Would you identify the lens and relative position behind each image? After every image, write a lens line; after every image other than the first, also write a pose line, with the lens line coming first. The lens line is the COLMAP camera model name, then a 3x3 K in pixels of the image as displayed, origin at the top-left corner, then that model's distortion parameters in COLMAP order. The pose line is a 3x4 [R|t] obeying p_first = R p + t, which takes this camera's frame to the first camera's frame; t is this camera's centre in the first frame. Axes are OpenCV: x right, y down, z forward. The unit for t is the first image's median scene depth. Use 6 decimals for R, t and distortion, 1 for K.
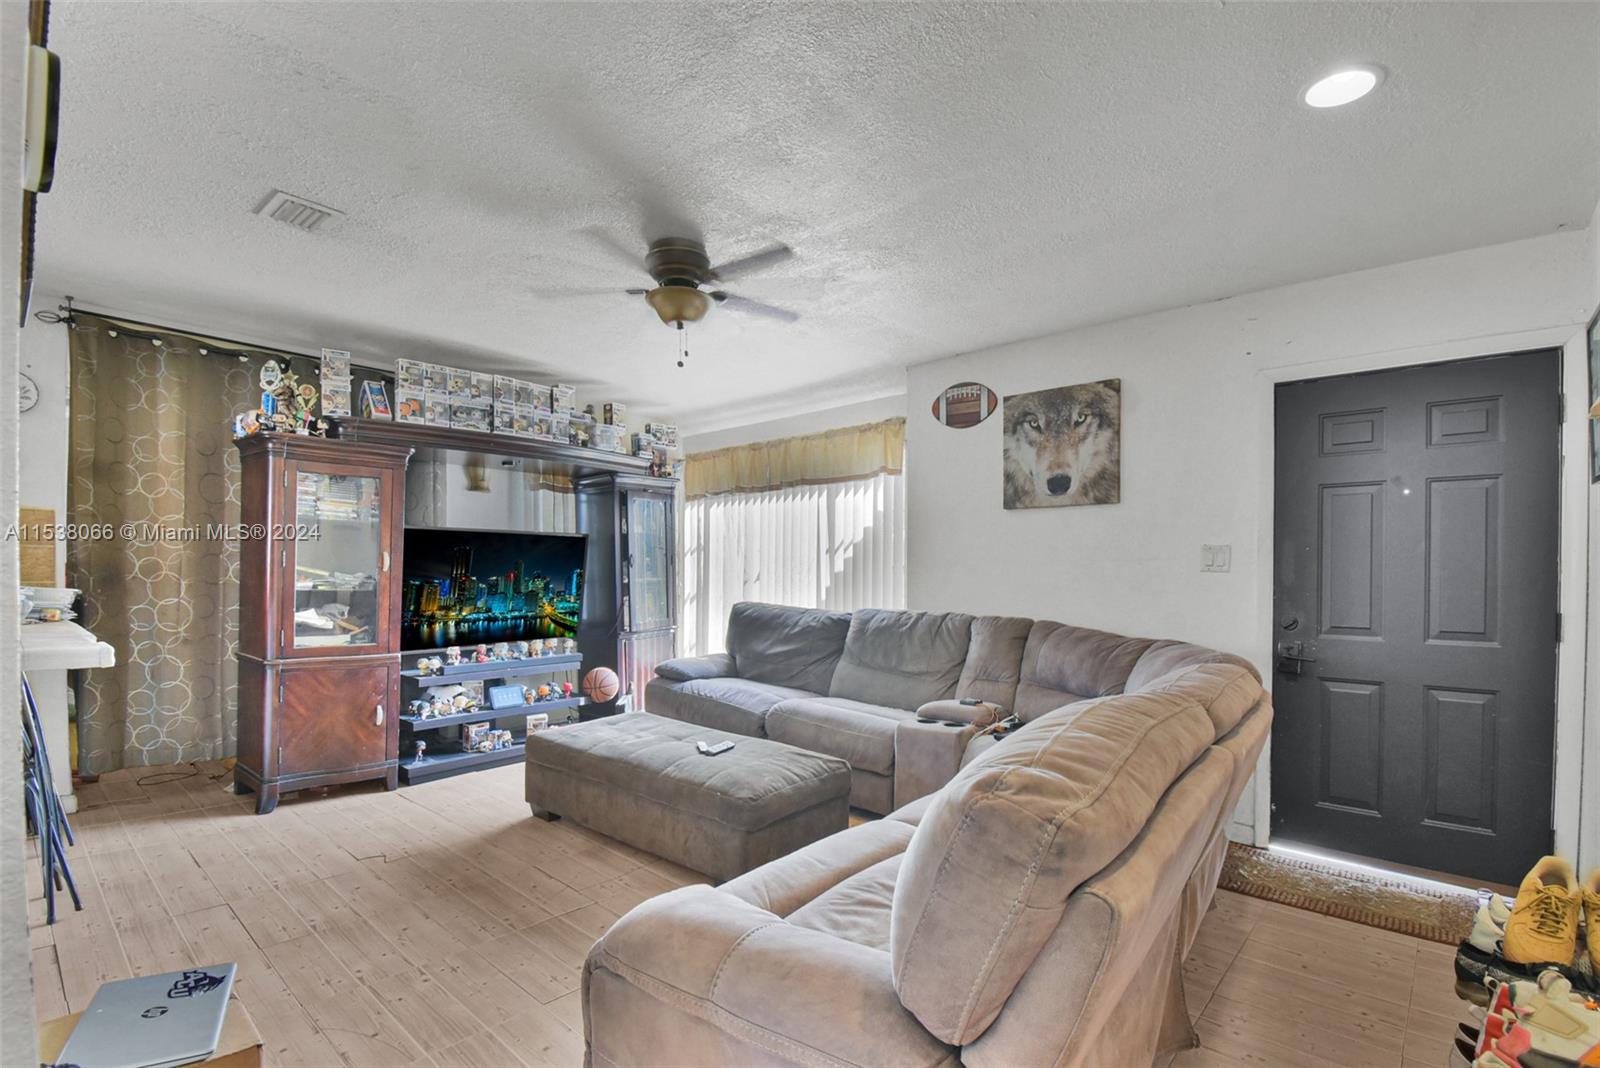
lens RADIAL K [[735.7, 0, 809.1], [0, 735.7, 566.2], [0, 0, 1]] dist [0.025786, -0.029949]
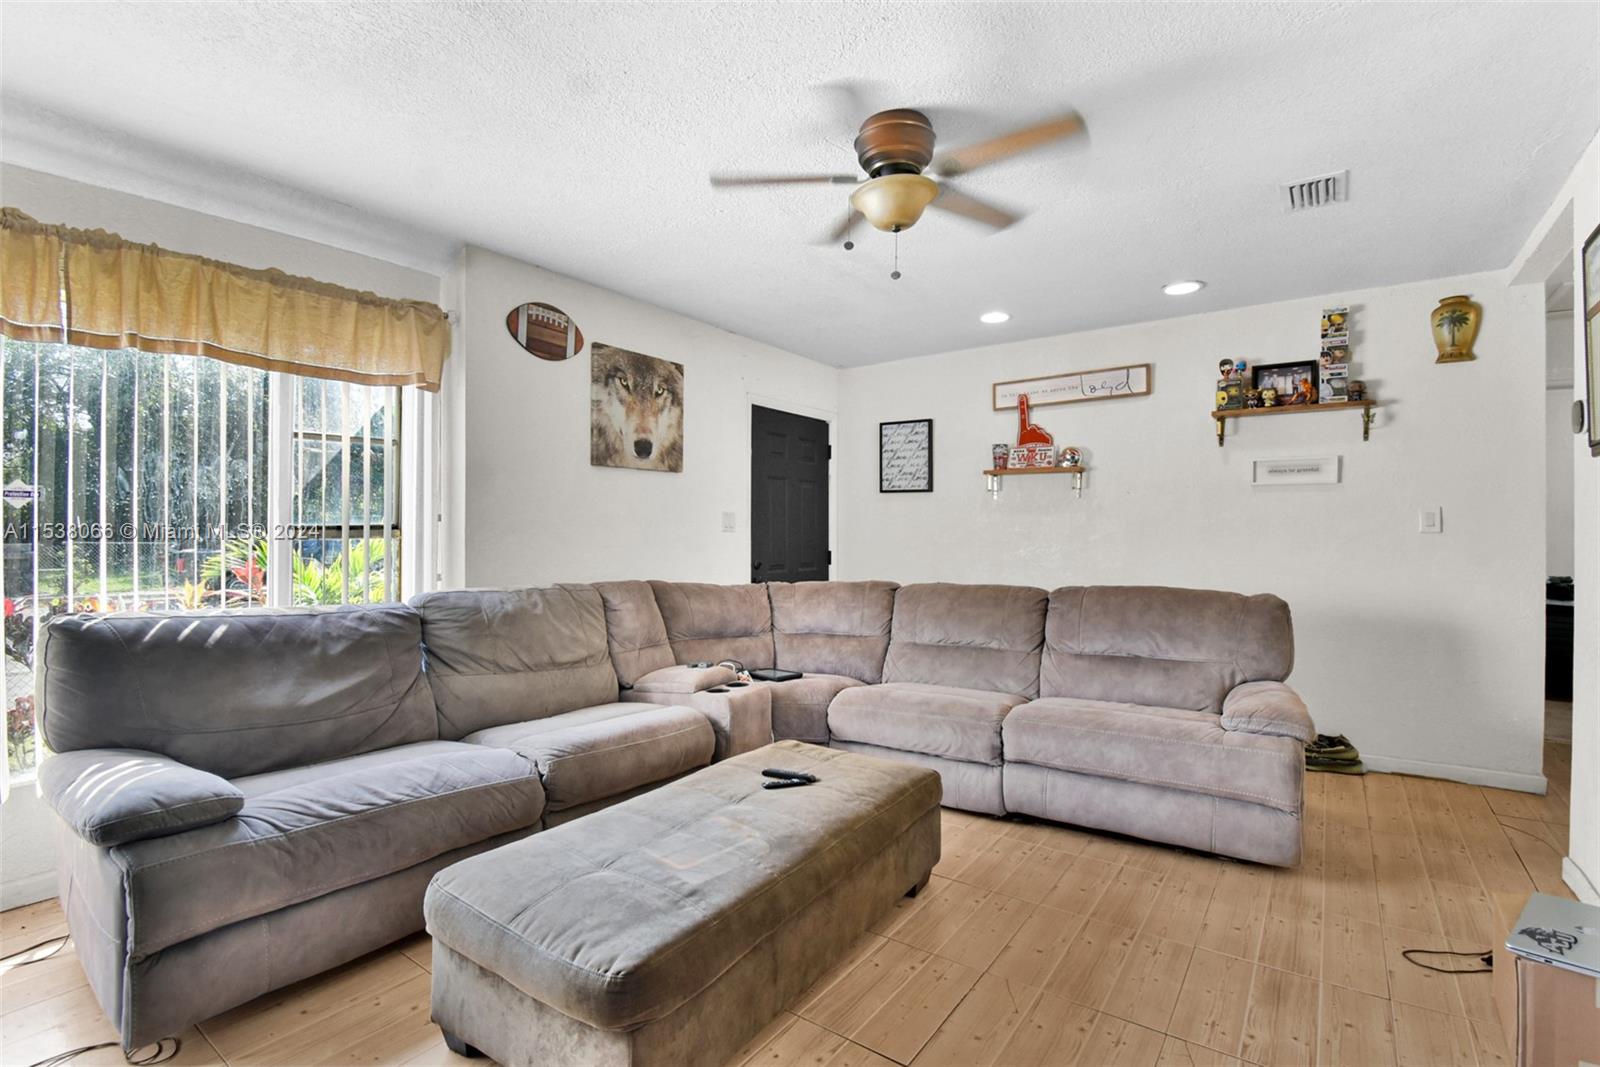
lens RADIAL K [[725.9, 0, 810.0], [0, 725.9, 541.2], [0, 0, 1]] dist [0.012097, -0.019817]
pose [[-0.106525, -0.018384, 0.994140, -0.686953], [-0.002996, 0.999830, 0.018168, -0.000053], [-0.994305, -0.001043, -0.106562, 0.860097]]
